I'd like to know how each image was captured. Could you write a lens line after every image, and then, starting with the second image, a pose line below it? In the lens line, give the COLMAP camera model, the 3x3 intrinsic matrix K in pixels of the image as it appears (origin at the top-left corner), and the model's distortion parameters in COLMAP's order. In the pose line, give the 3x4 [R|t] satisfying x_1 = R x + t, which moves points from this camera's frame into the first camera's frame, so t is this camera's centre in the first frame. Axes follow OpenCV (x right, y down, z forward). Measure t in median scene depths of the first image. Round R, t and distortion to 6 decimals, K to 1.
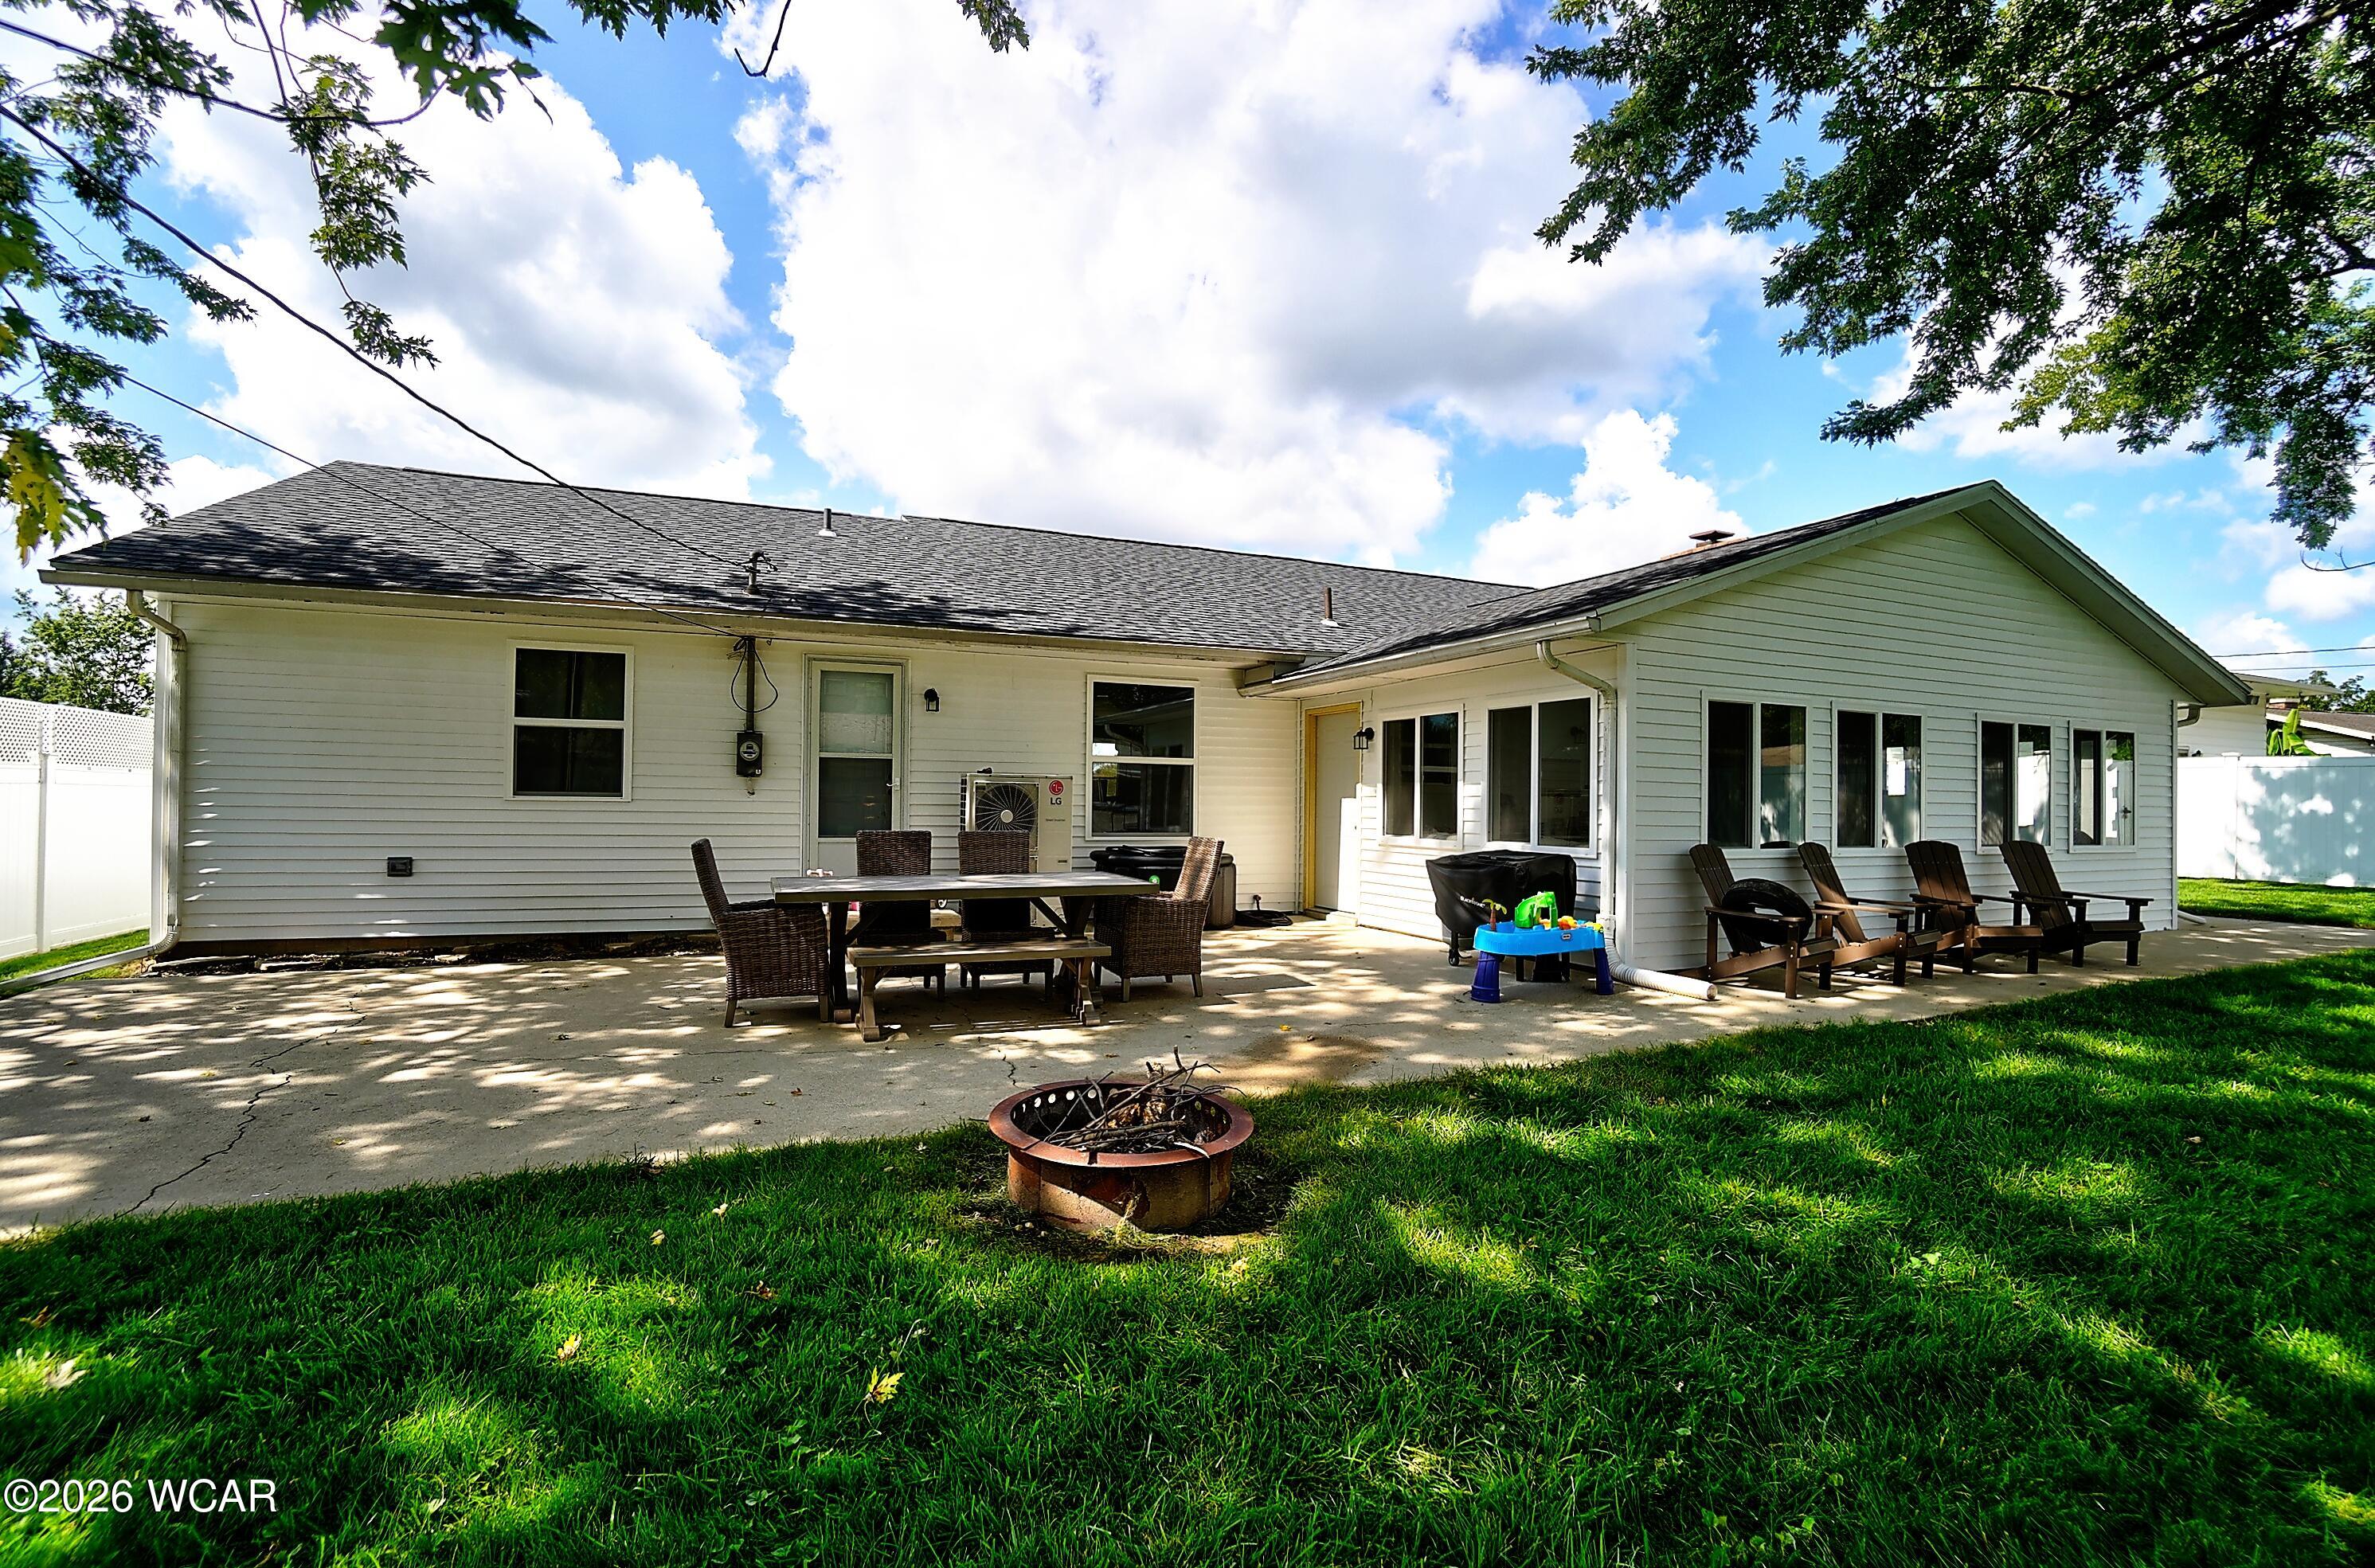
lens RADIAL K [[1052.8, 0, 1155.5], [0, 1052.8, 789.7], [0, 0, 1]] dist [-0.062995, 0.024045]
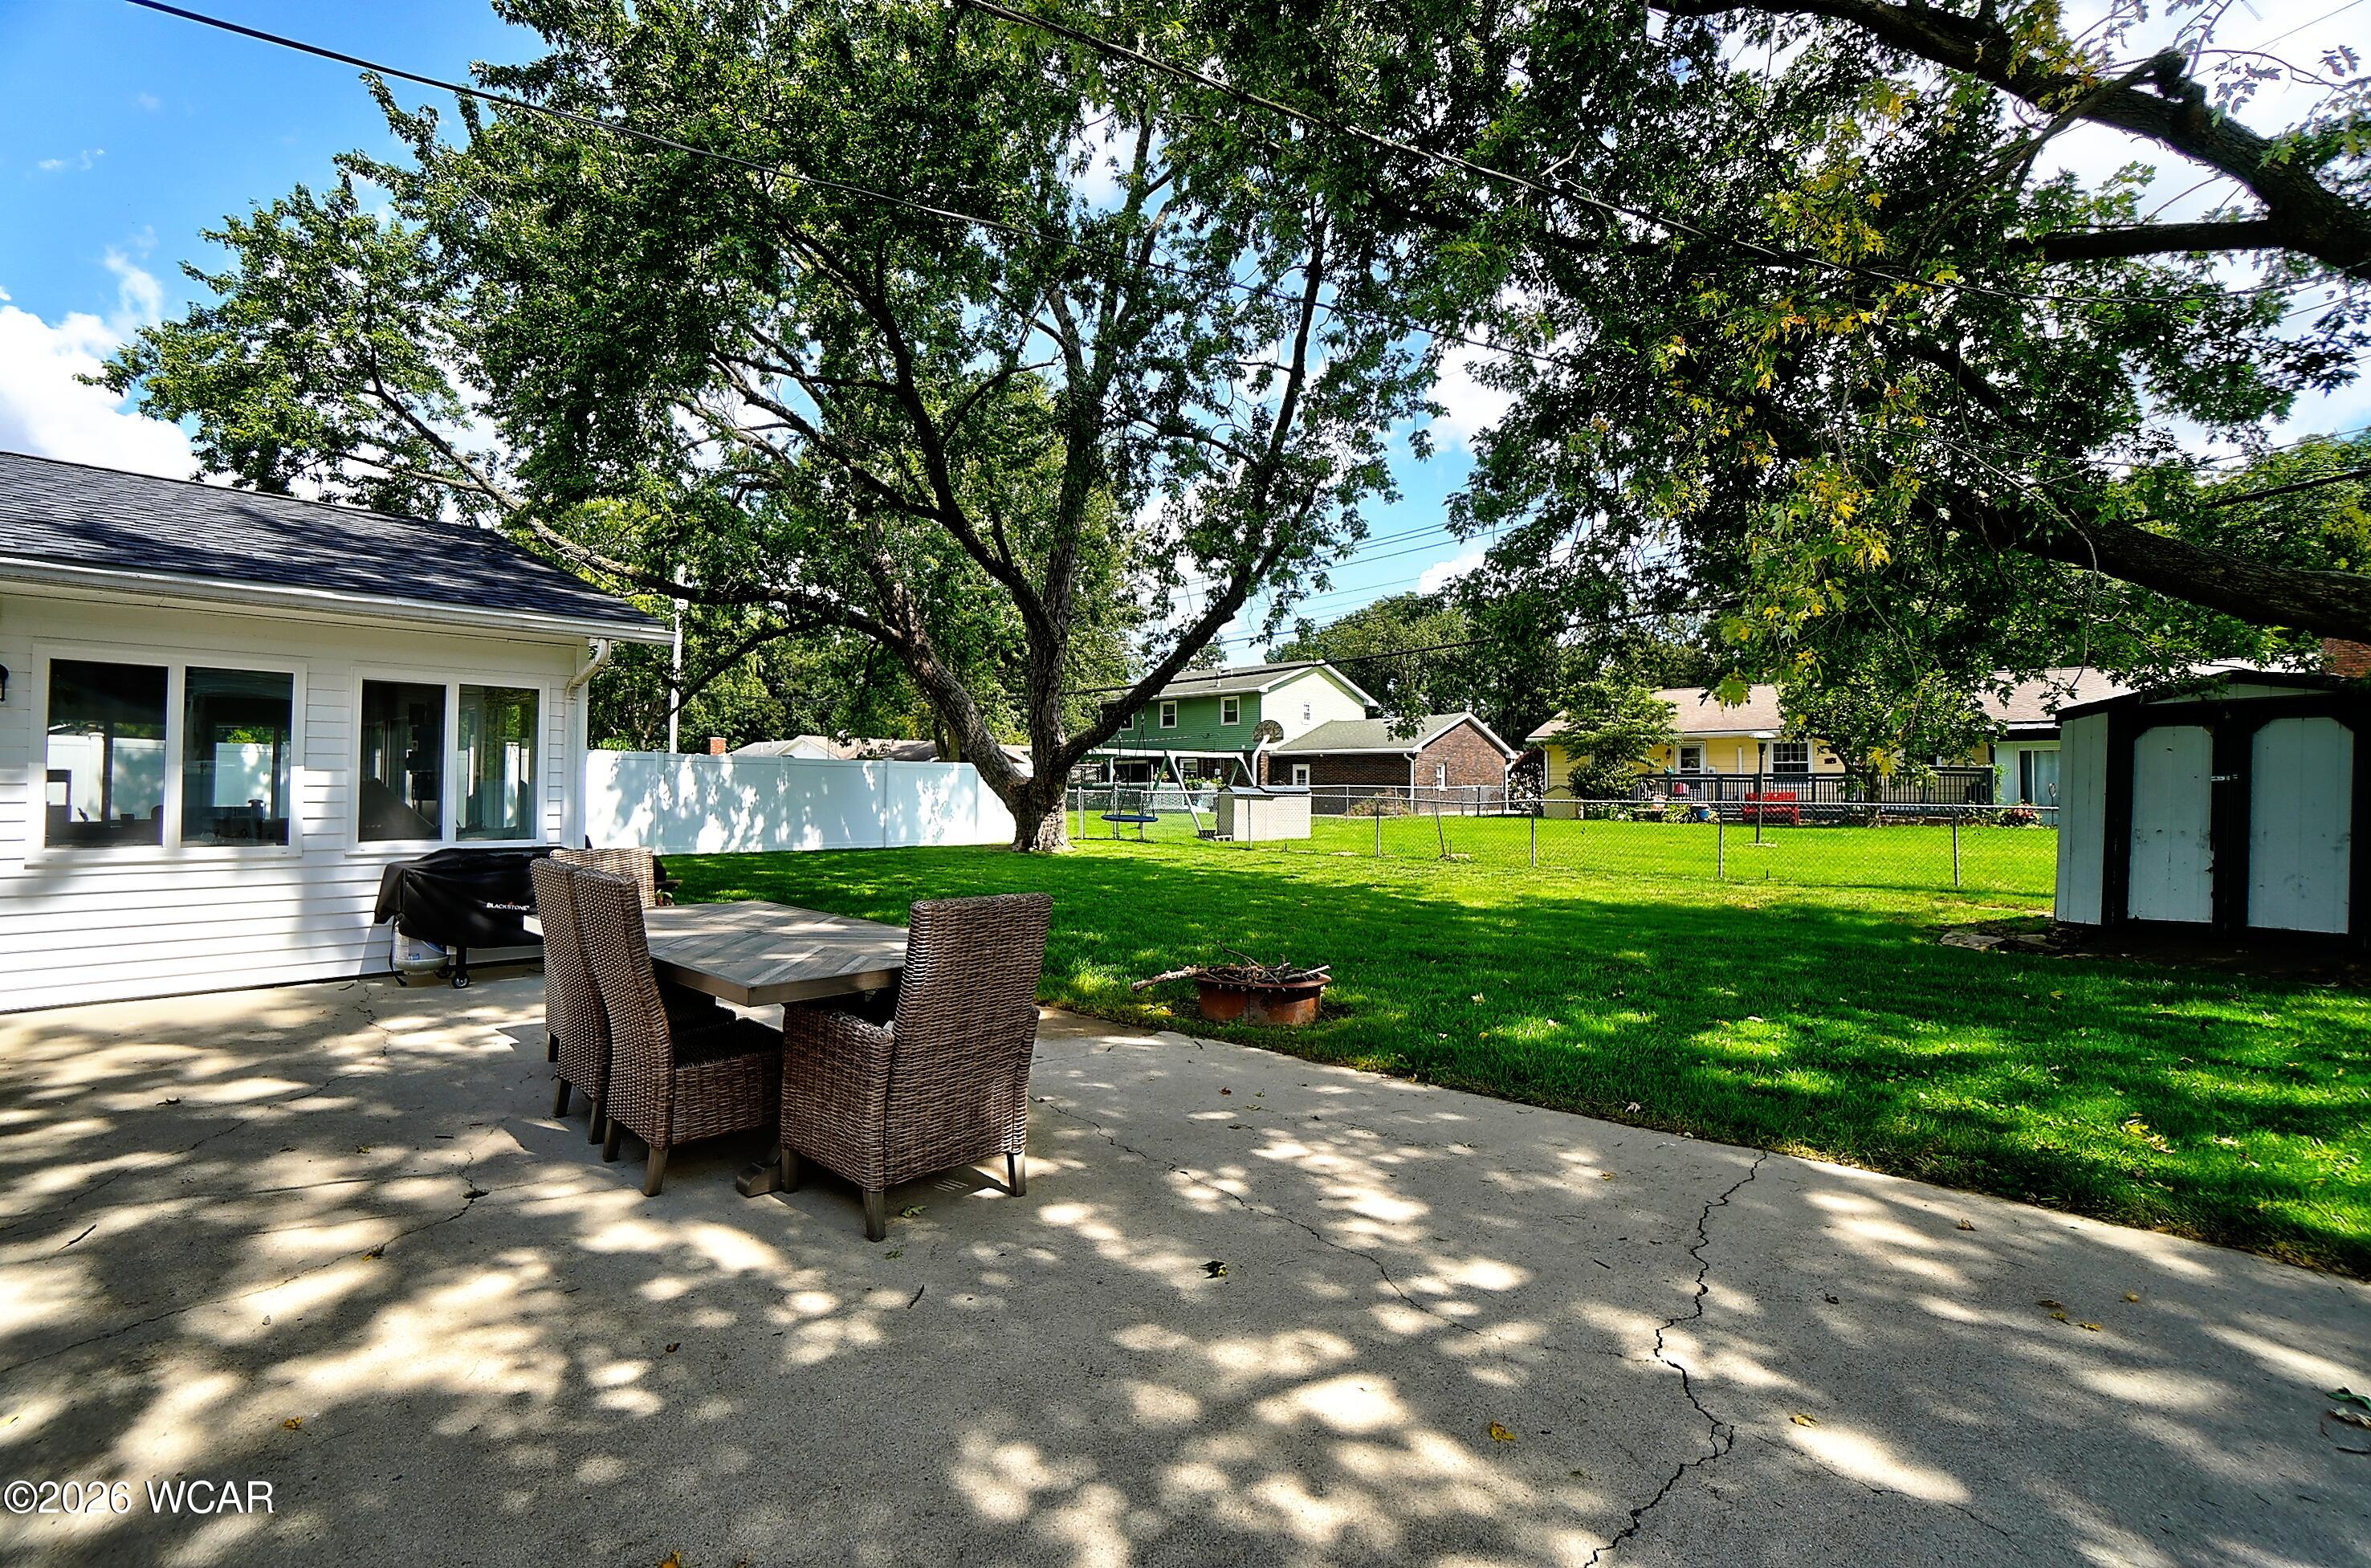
lens RADIAL K [[1051.0, 0, 1153.6], [0, 1051.0, 789.7], [0, 0, 1]] dist [-0.062995, 0.024045]
pose [[-0.416314, -0.011873, 0.909144, -0.608154], [-0.022433, 0.999744, 0.002783, -0.006560], [-0.908944, -0.019236, -0.416474, 0.726996]]
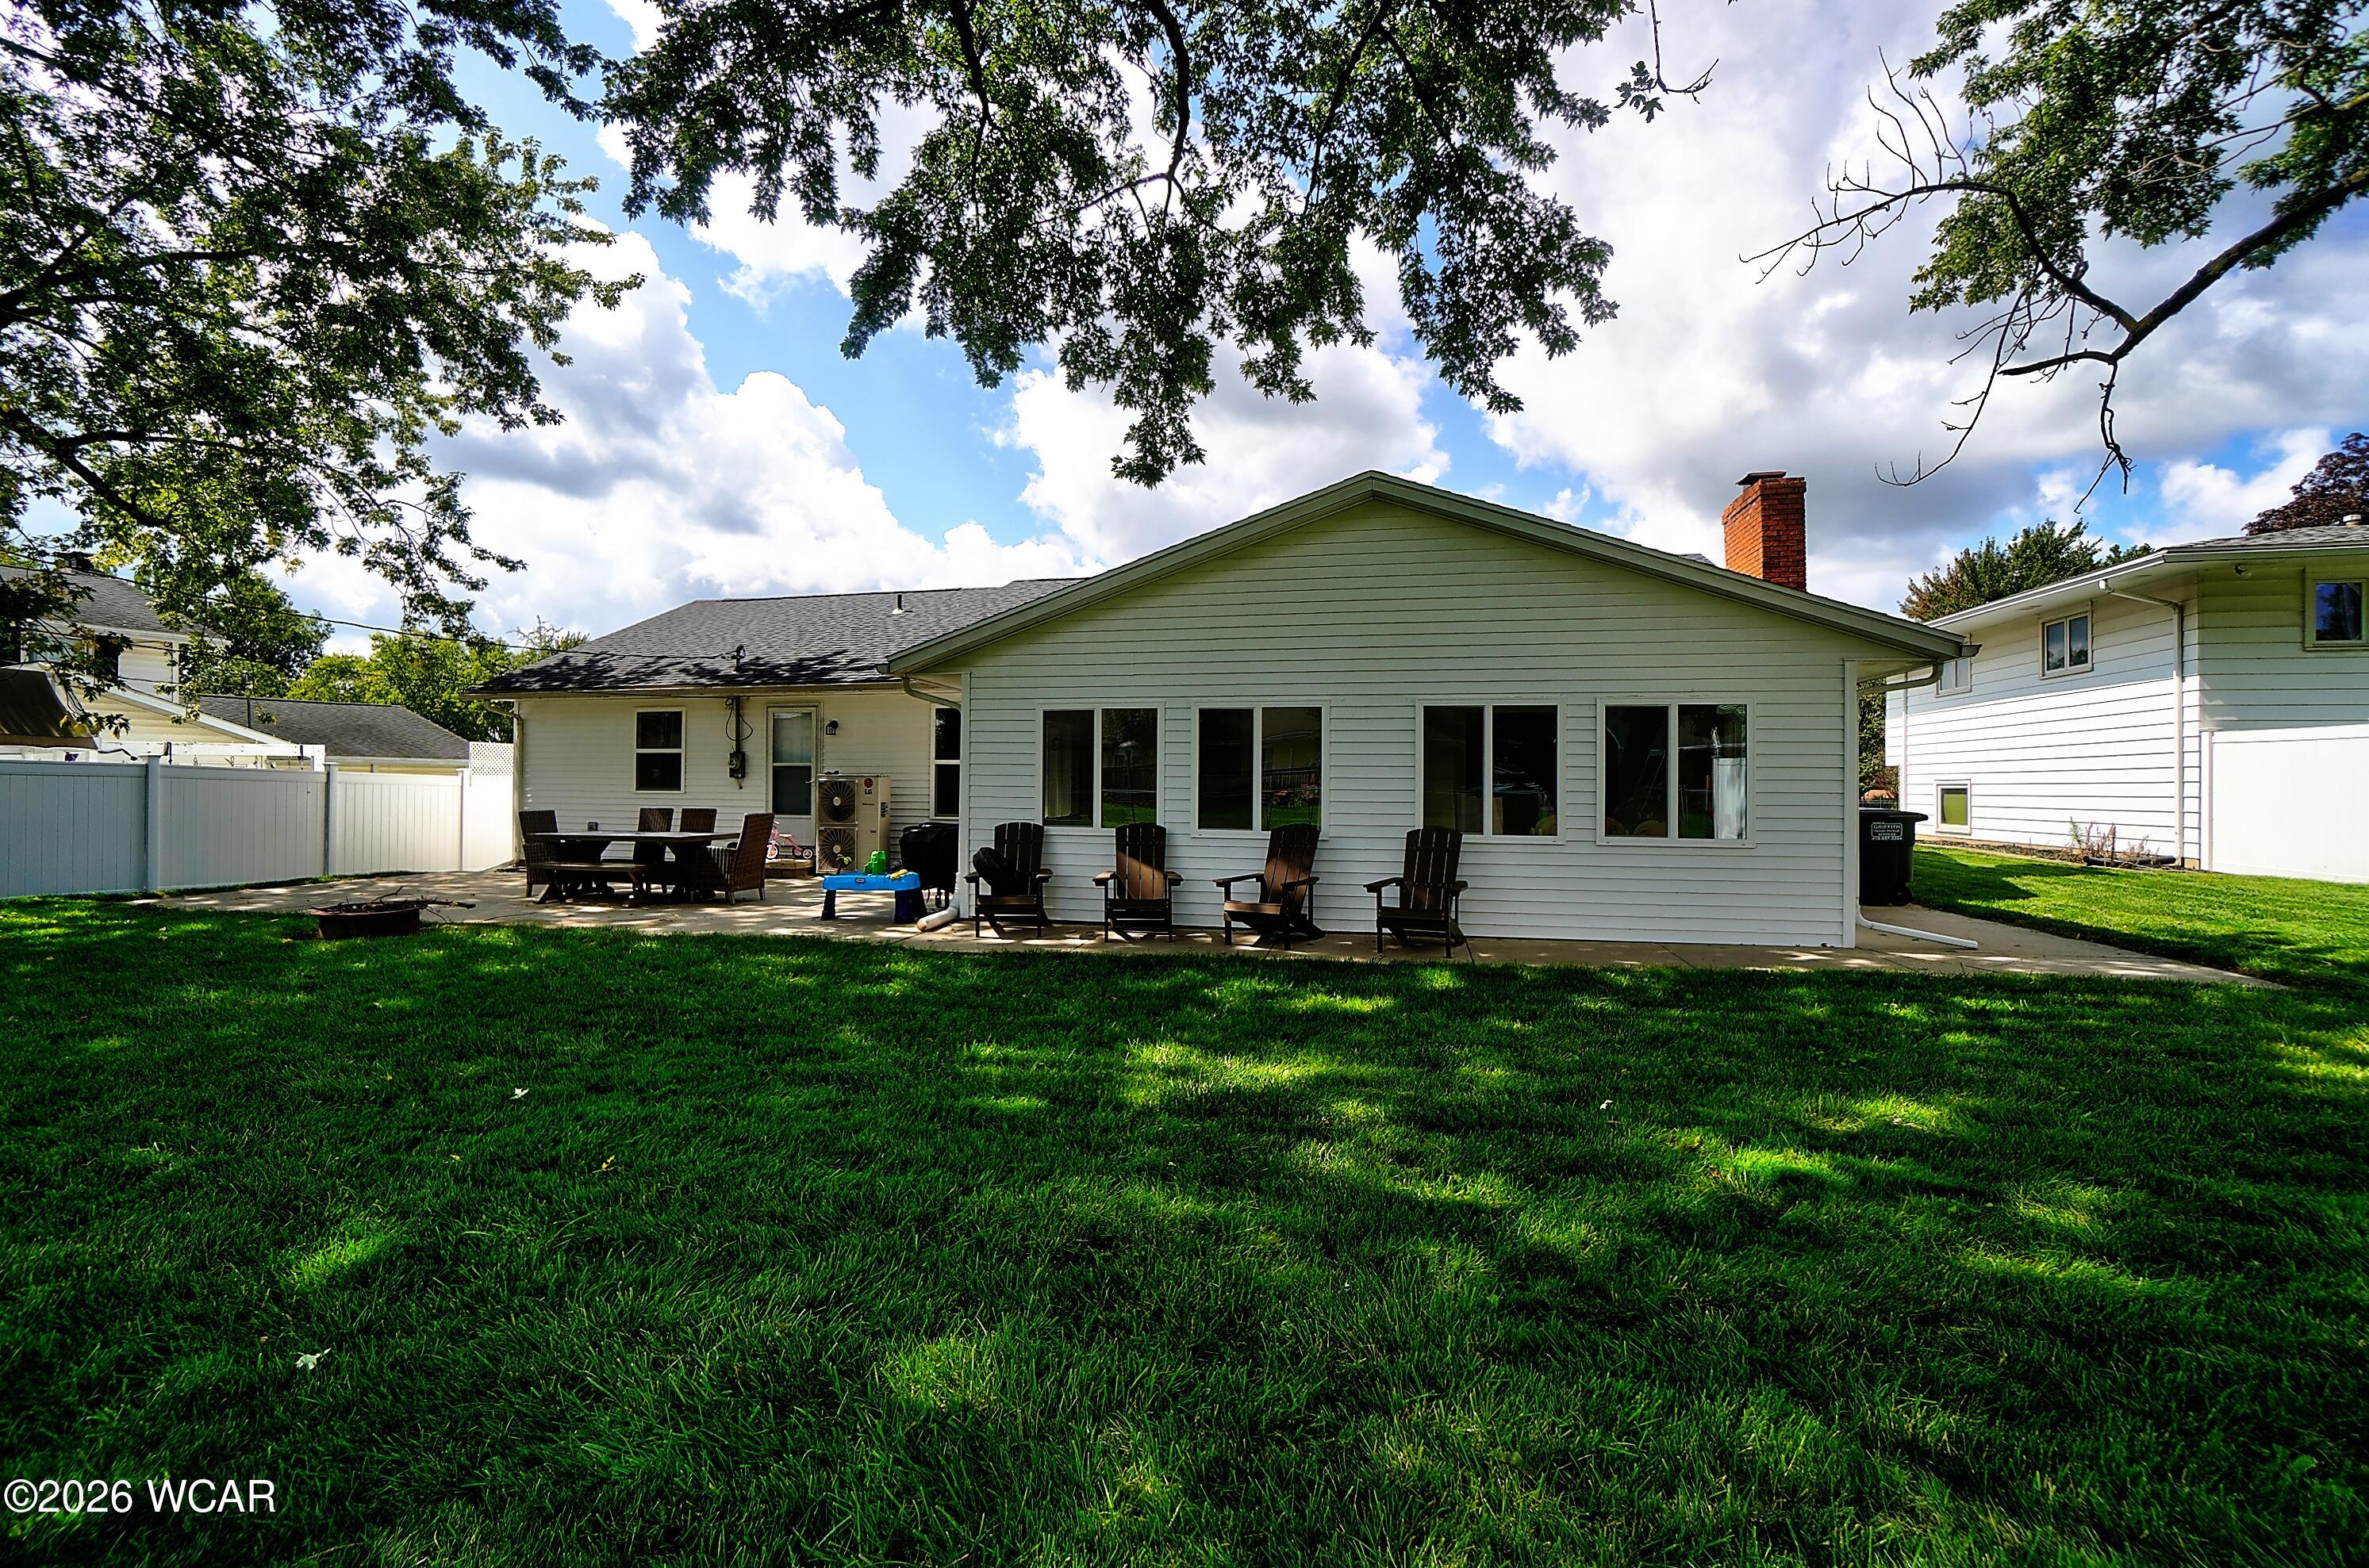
lens RADIAL K [[1050.0, 0, 1152.6], [0, 1050.0, 789.7], [0, 0, 1]] dist [-0.062995, 0.024045]
pose [[0.805186, -0.006606, -0.592986, 1.172004], [0.007149, 0.999973, -0.001434, 0.012723], [0.592979, -0.003085, 0.805212, 0.030151]]
